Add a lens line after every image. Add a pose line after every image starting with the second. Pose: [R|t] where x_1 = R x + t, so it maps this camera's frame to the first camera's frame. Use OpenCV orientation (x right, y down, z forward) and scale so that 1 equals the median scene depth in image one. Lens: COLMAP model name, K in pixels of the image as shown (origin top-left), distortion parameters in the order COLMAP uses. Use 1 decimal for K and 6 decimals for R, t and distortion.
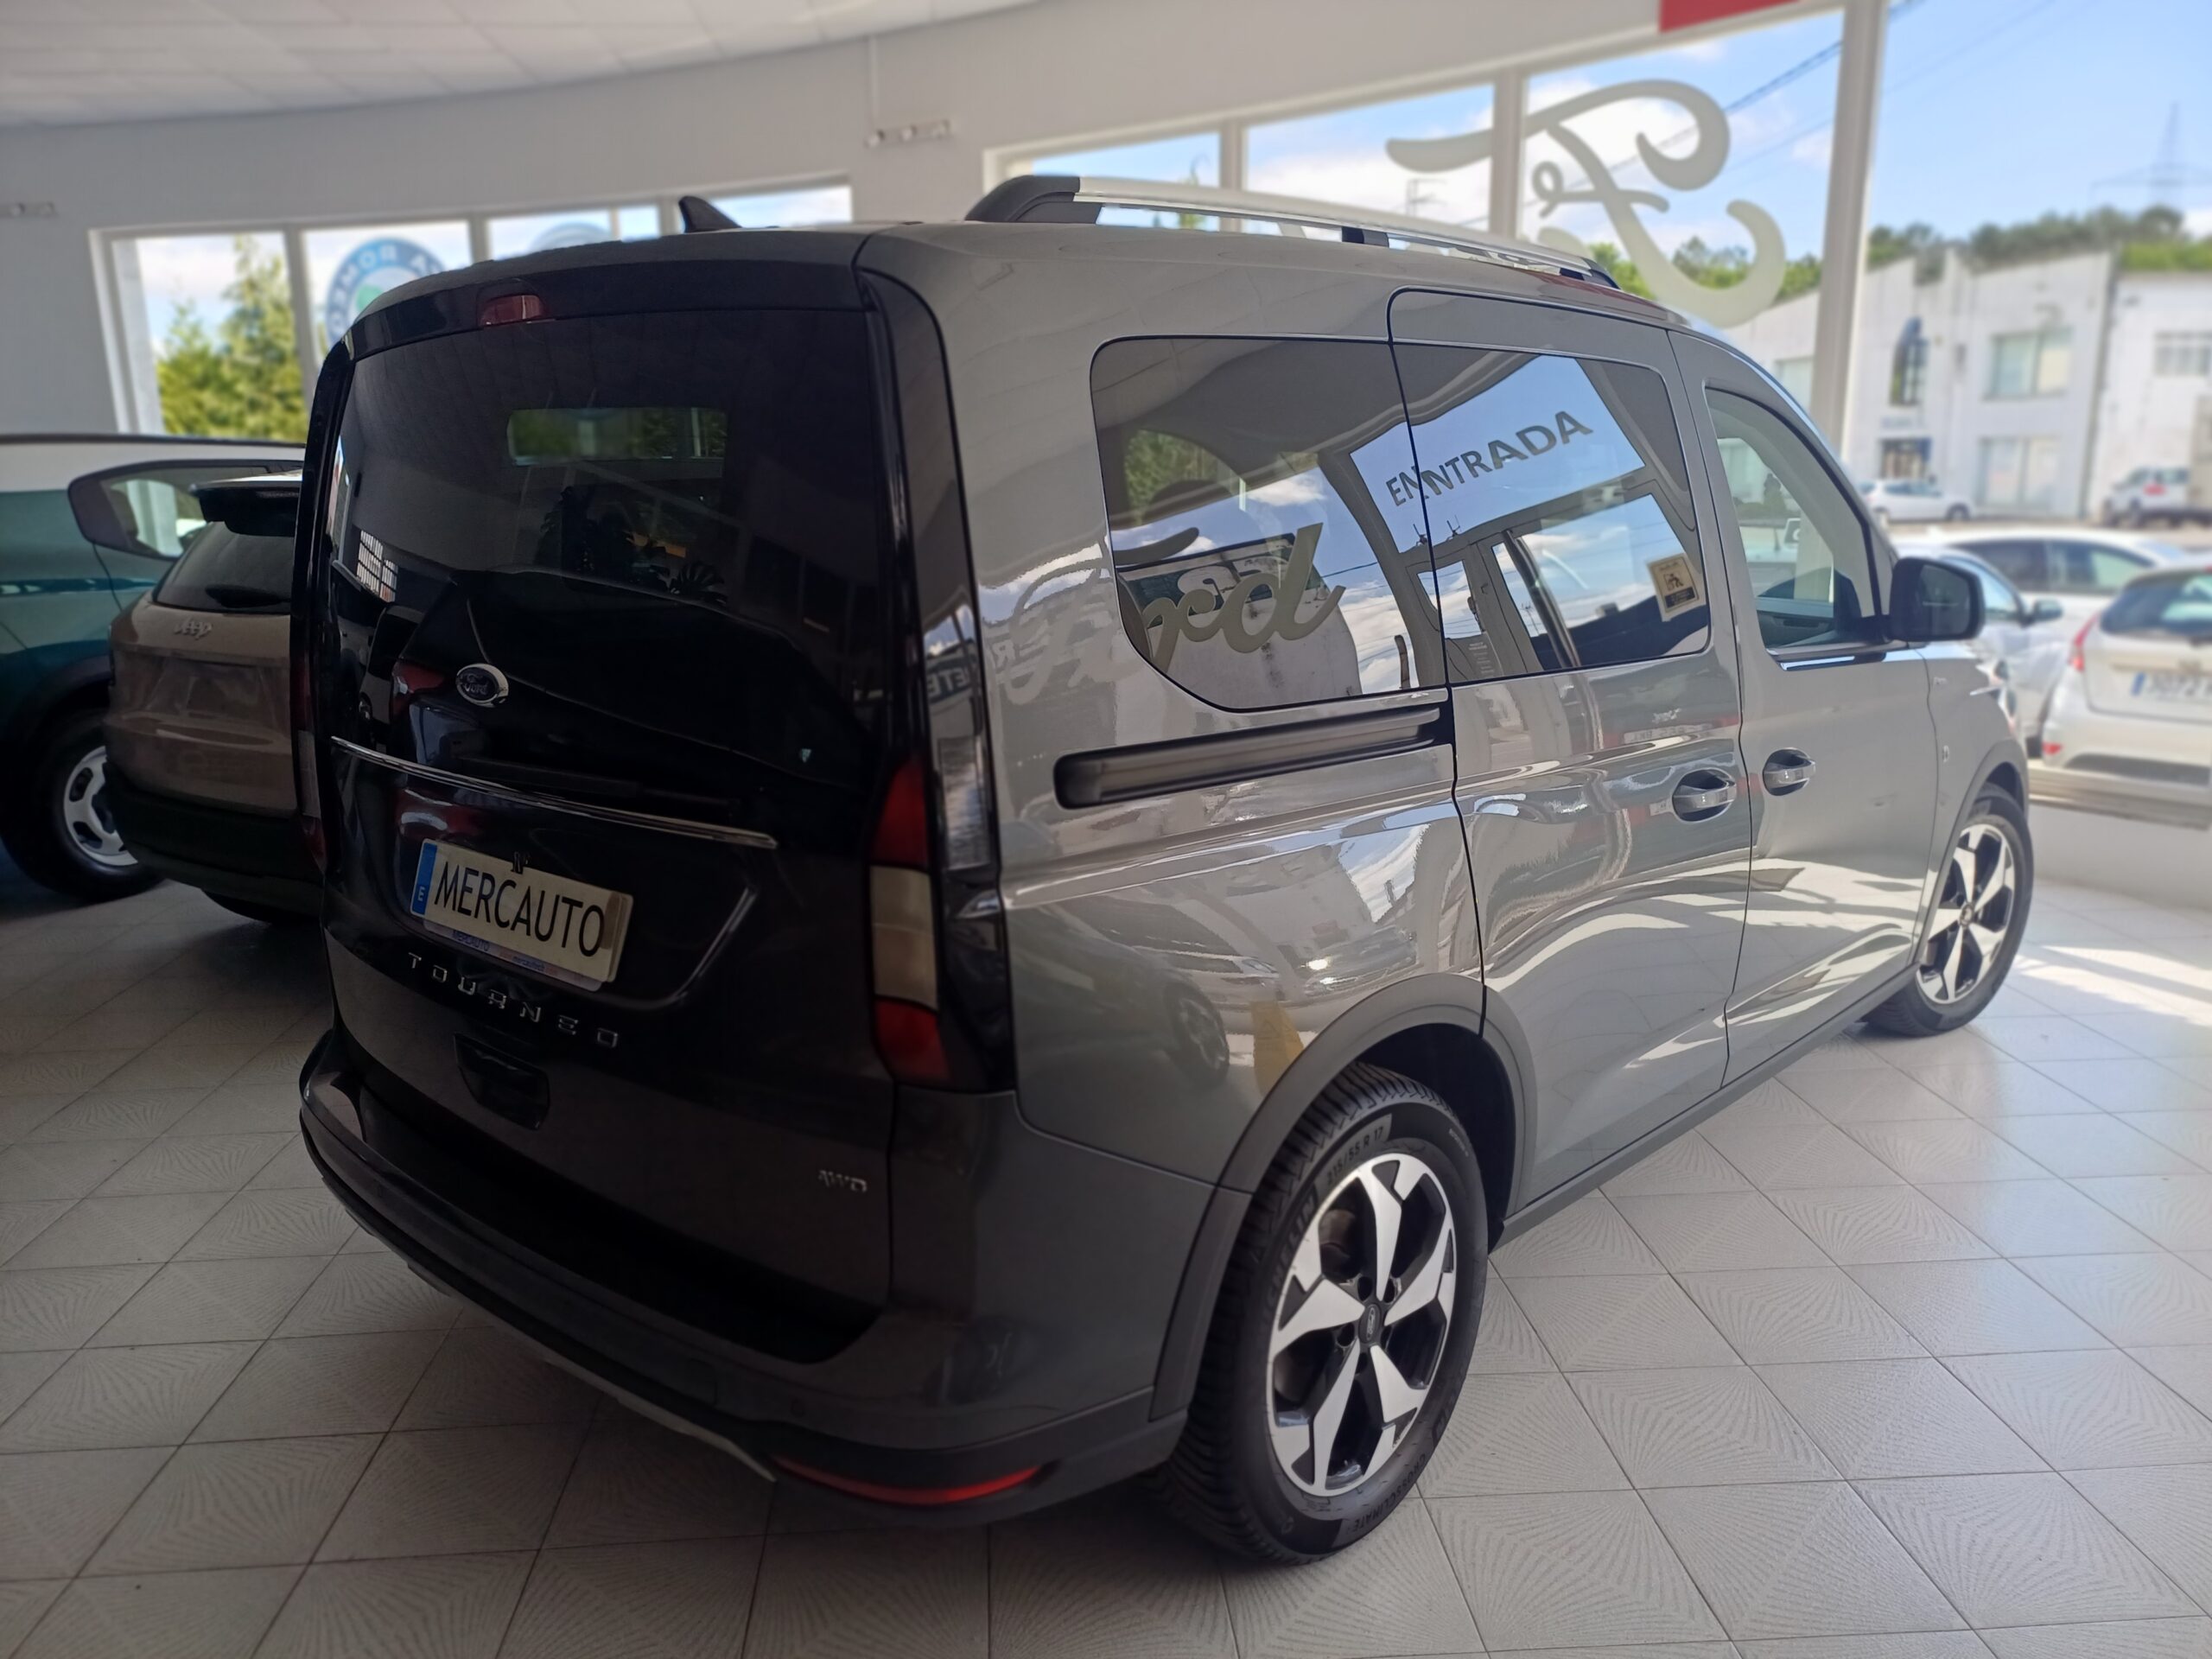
lens RADIAL K [[1648.8, 0, 1103.2], [0, 1648.8, 834.0], [0, 0, 1]] dist [0.049749, -0.033026]
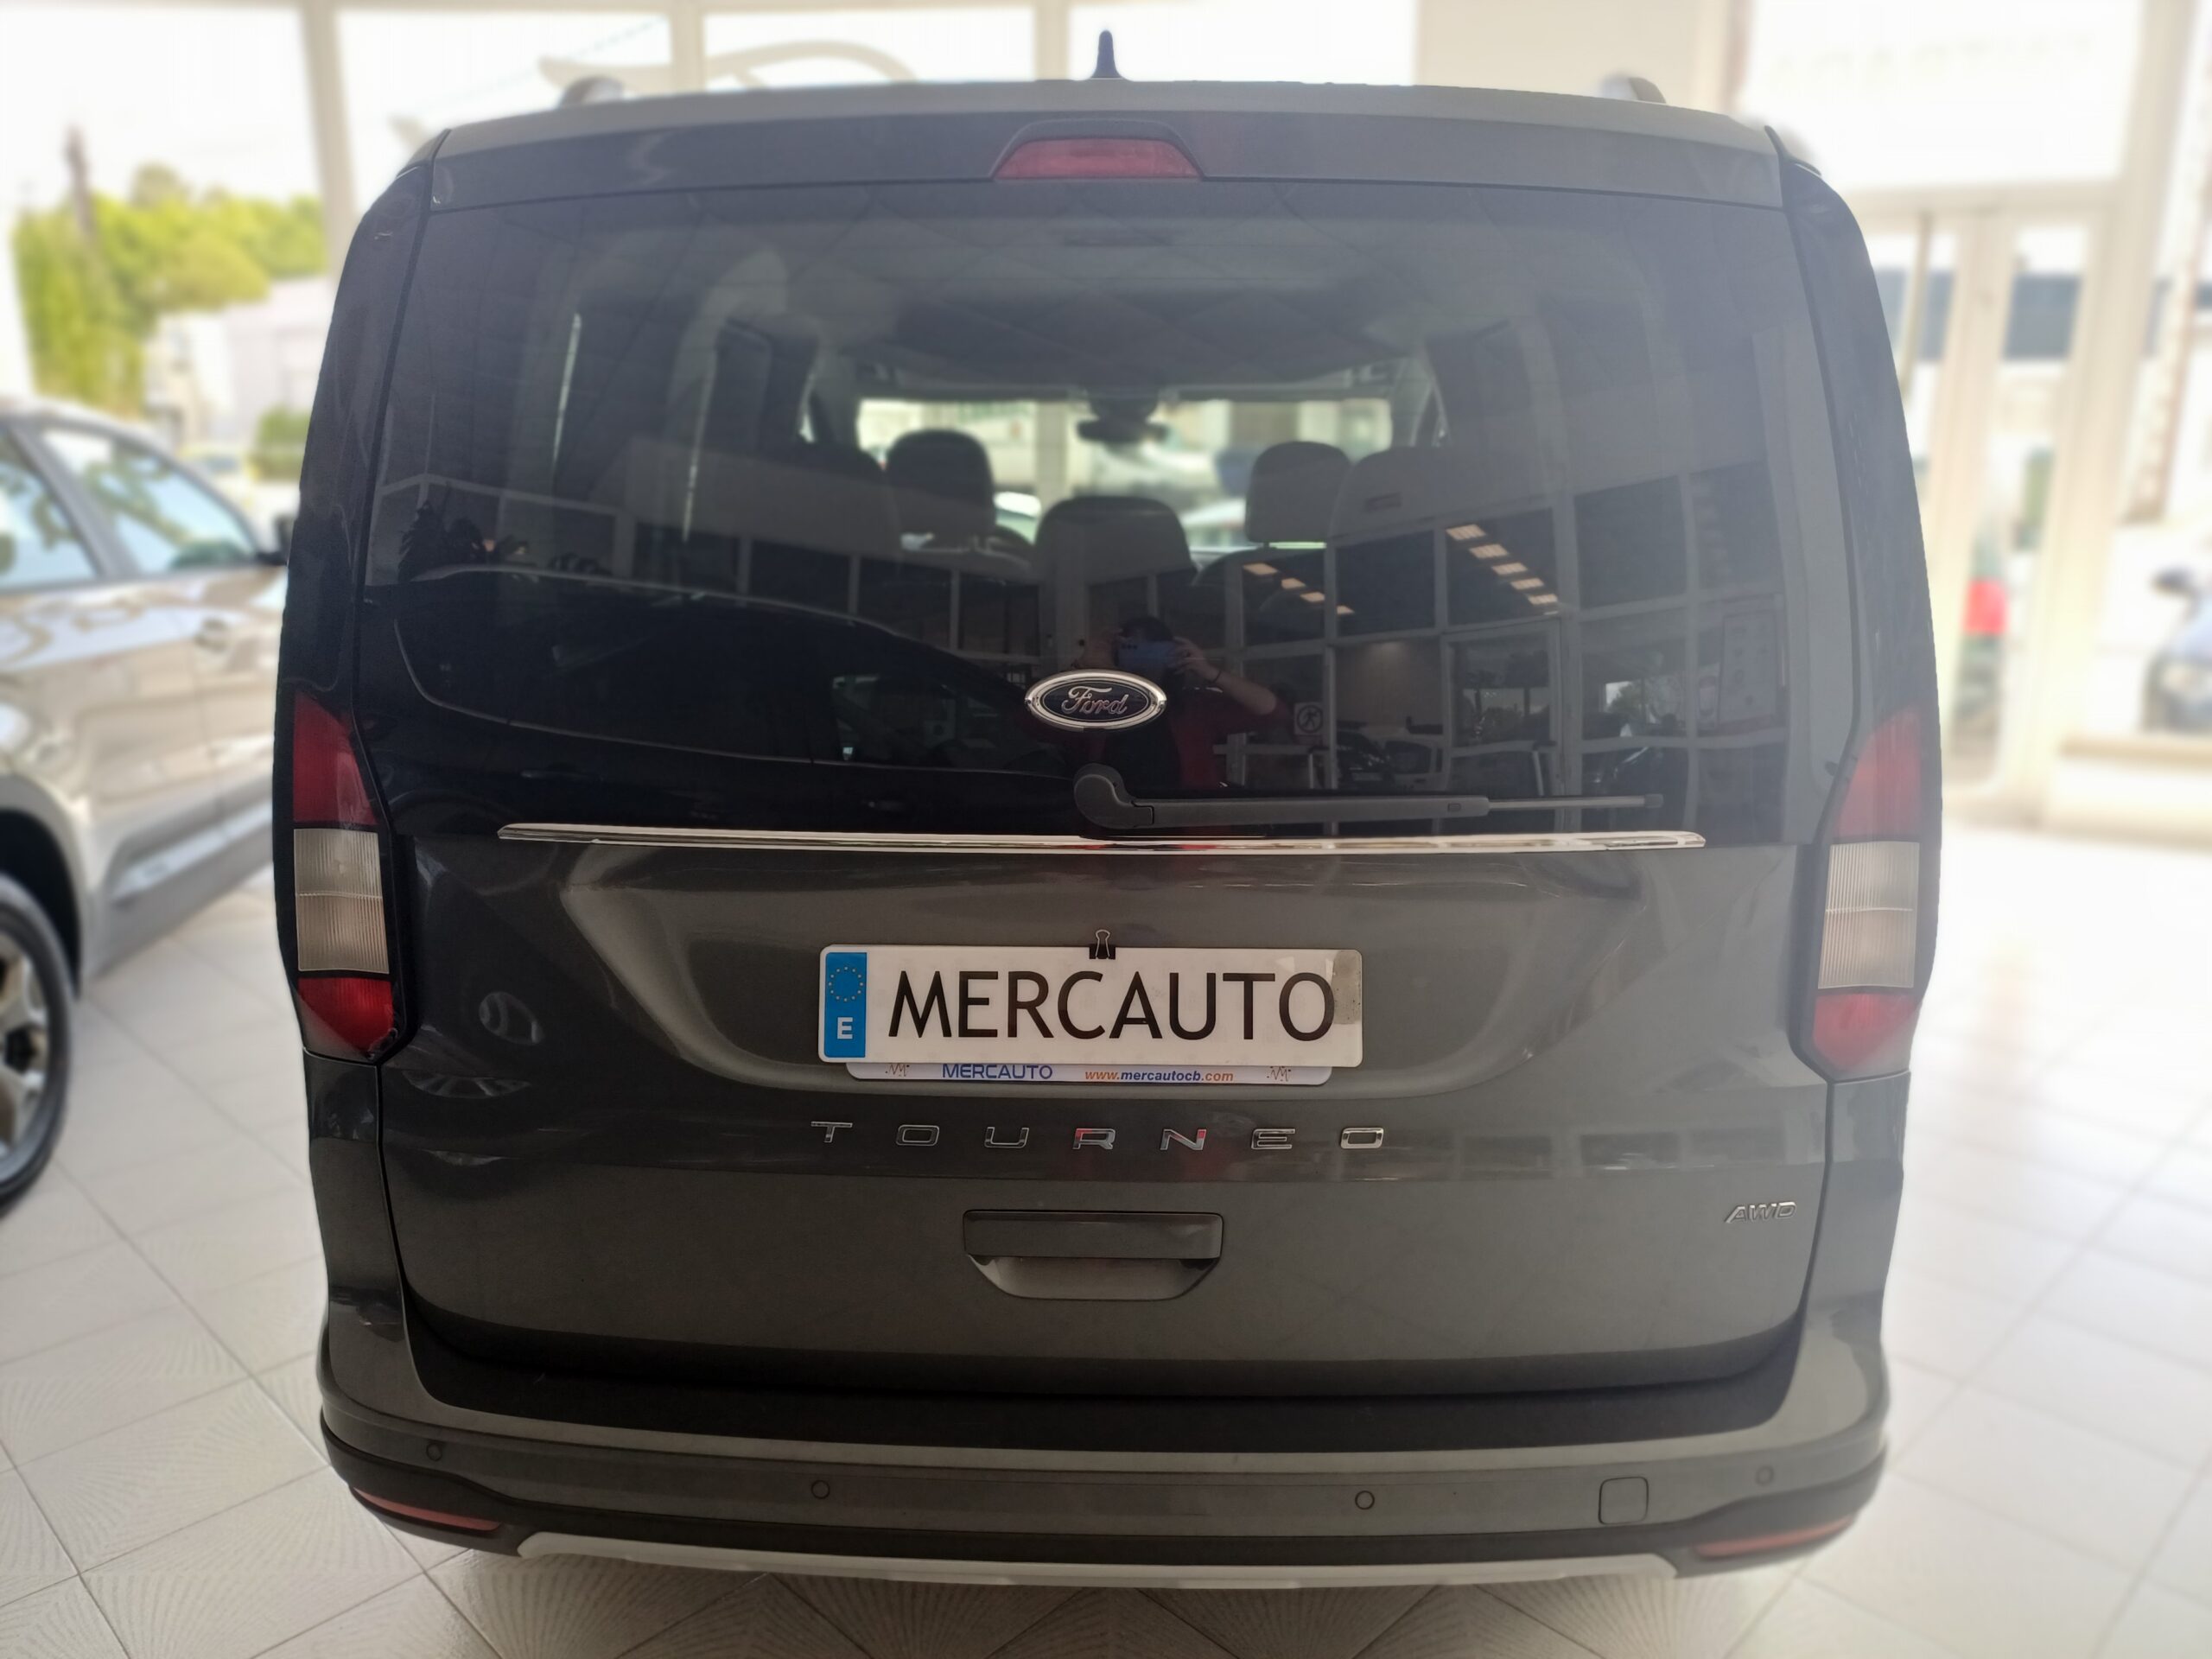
lens RADIAL K [[1648.8, 0, 1101.4], [0, 1648.8, 843.7], [0, 0, 1]] dist [0.049749, -0.033026]
pose [[0.765935, -0.164539, 0.621507, -0.791277], [0.133169, 0.986334, 0.097010, -0.095722], [-0.628976, 0.008462, 0.777379, 0.442306]]
